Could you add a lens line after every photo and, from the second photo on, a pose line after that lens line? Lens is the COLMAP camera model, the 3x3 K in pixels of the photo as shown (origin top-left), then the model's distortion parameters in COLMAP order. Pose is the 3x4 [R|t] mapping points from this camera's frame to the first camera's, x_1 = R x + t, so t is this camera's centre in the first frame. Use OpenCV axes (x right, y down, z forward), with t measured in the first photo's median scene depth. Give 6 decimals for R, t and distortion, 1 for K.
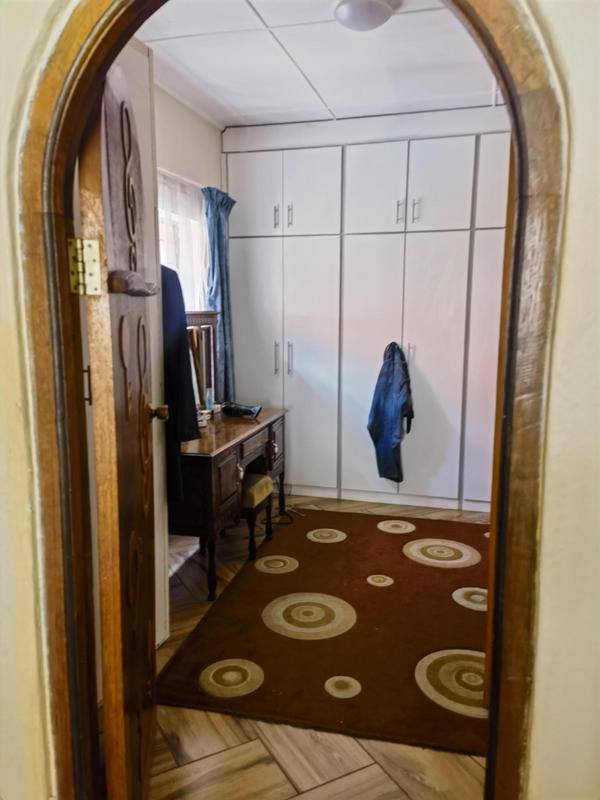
lens RADIAL K [[622.9, 0, 300.0], [0, 622.9, 400.0], [0, 0, 1]] dist [0.157913, -0.190040]
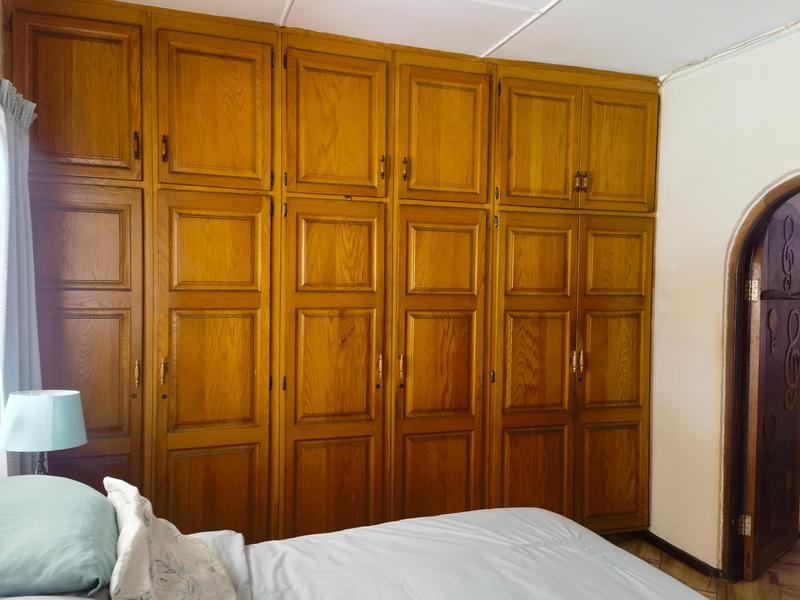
lens RADIAL K [[622.9, 0, 400.0], [0, 622.9, 300.0], [0, 0, 1]] dist [0.157913, -0.190040]
pose [[0.581640, 0.028203, -0.812958, 0.989815], [-0.137482, 0.988430, -0.064073, 0.205993], [0.801744, 0.149035, 0.578787, -1.729528]]
